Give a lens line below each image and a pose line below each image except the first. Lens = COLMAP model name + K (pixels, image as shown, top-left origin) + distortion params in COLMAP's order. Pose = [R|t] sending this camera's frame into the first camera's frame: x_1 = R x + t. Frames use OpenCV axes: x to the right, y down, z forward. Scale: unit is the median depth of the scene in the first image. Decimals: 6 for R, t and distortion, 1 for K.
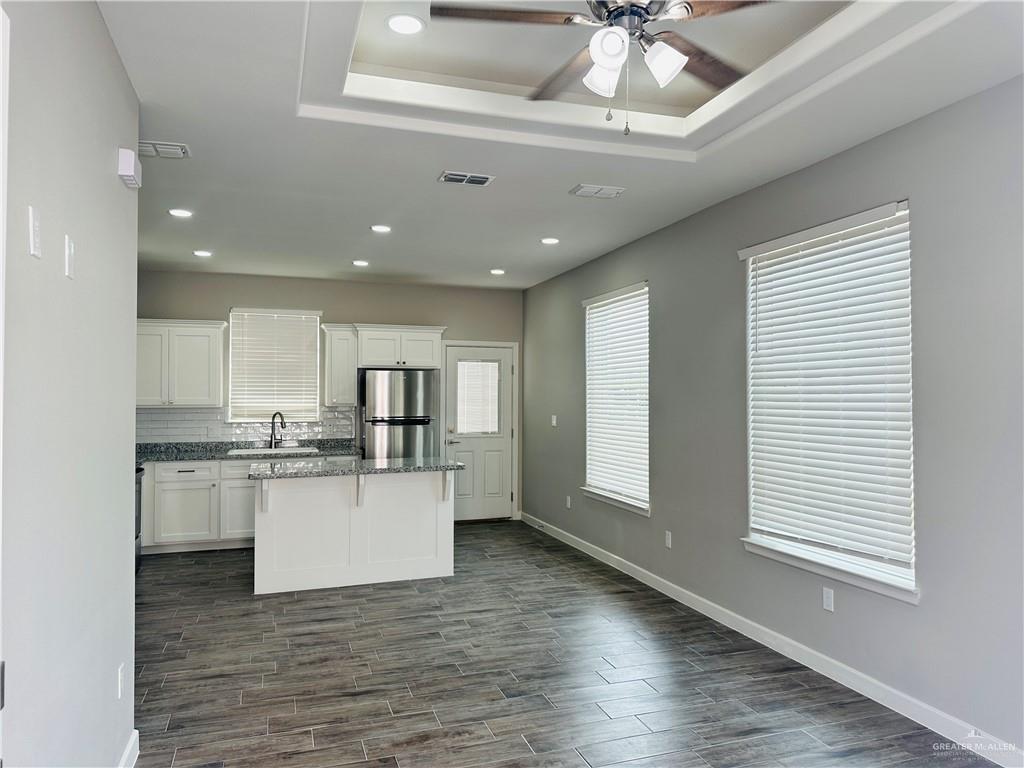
lens RADIAL K [[725.2, 0, 518.8], [0, 725.2, 377.5], [0, 0, 1]] dist [0.123520, -0.200536]
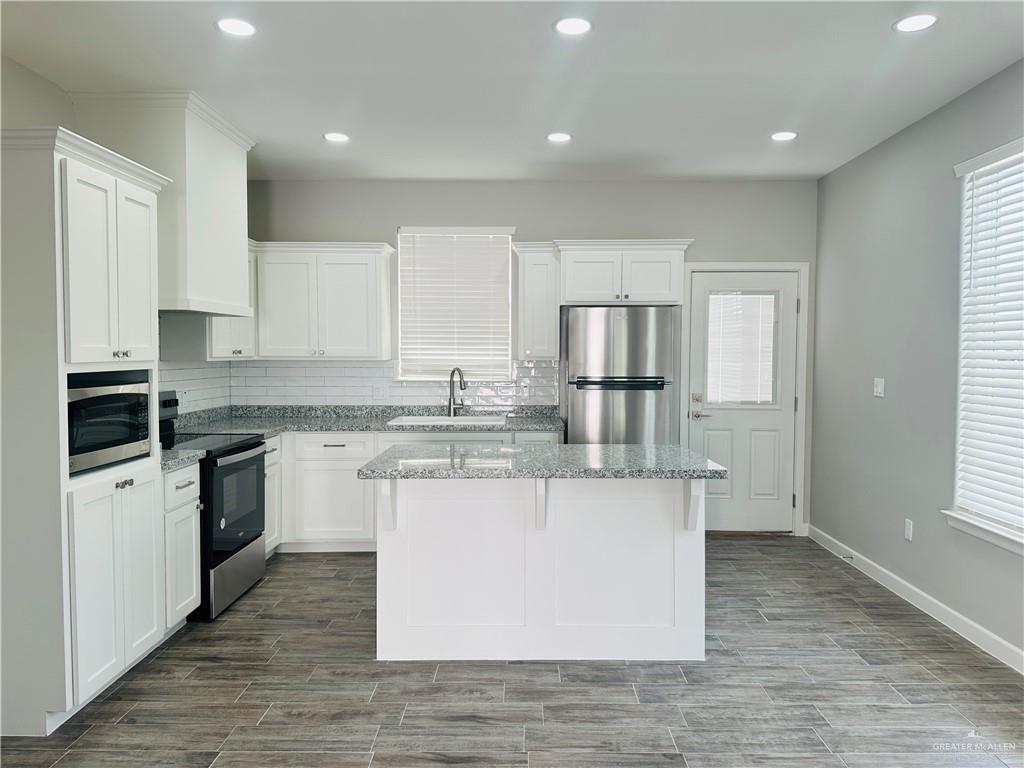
lens RADIAL K [[725.2, 0, 518.8], [0, 725.2, 377.5], [0, 0, 1]] dist [0.123520, -0.200536]
pose [[0.946231, 0.014670, -0.323159, -0.034556], [0.004616, 0.998257, 0.058832, 0.014655], [0.323459, -0.057160, 0.944514, 0.335438]]
